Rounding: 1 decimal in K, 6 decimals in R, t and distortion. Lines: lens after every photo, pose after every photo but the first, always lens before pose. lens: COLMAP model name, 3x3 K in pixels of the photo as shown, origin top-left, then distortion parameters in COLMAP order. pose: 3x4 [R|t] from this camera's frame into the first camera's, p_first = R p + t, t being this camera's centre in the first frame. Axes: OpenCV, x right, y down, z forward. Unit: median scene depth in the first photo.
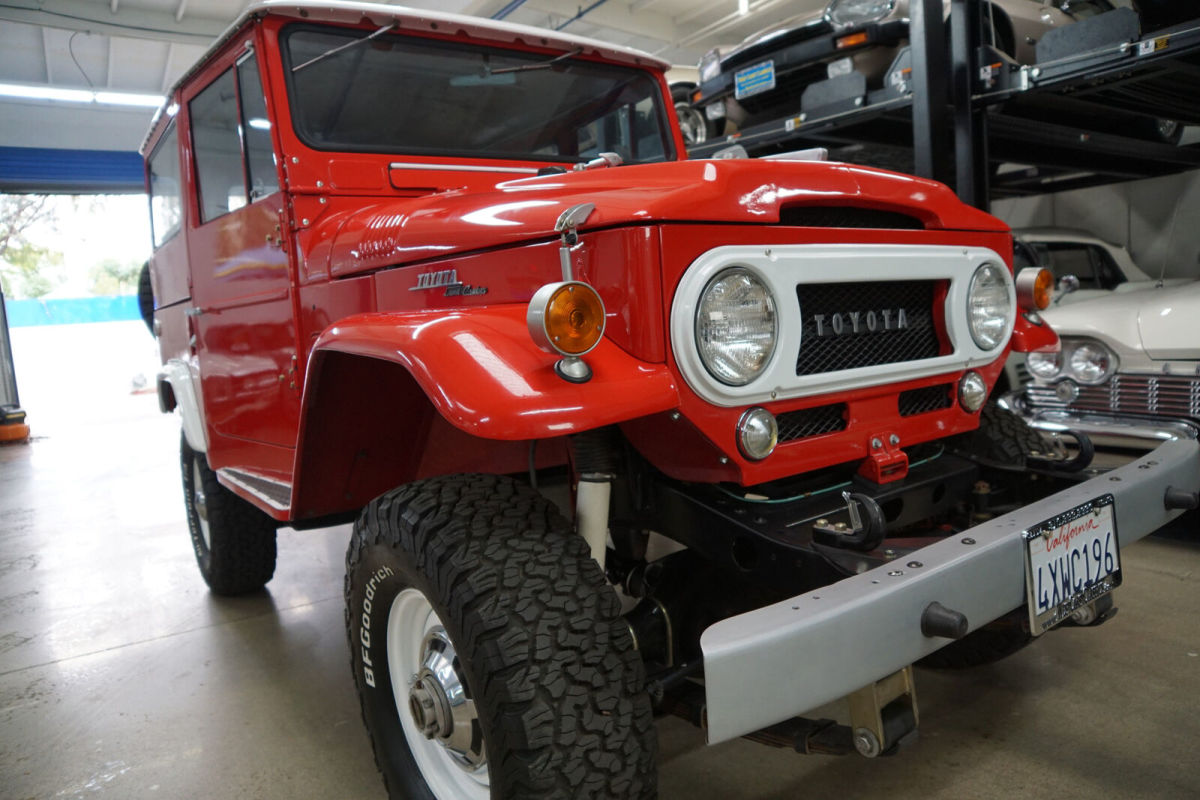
lens RADIAL K [[816.5, 0, 597.3], [0, 816.5, 410.1], [0, 0, 1]] dist [-0.136032, 0.092724]
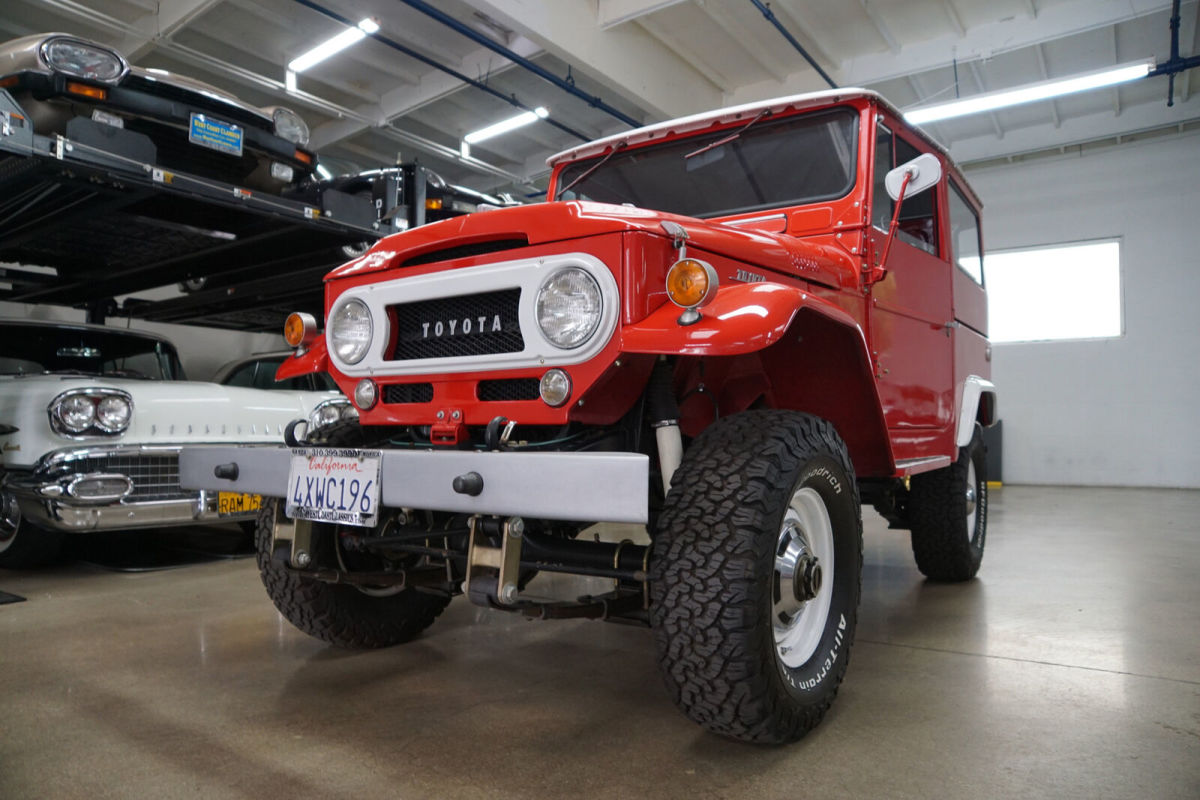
lens RADIAL K [[816.5, 0, 598.2], [0, 816.5, 411.6], [0, 0, 1]] dist [-0.136032, 0.092724]
pose [[0.351248, 0.046225, -0.935141, 1.671641], [-0.130213, 0.991486, 0.000101, 0.001301], [0.927184, 0.121732, 0.354276, 0.733923]]
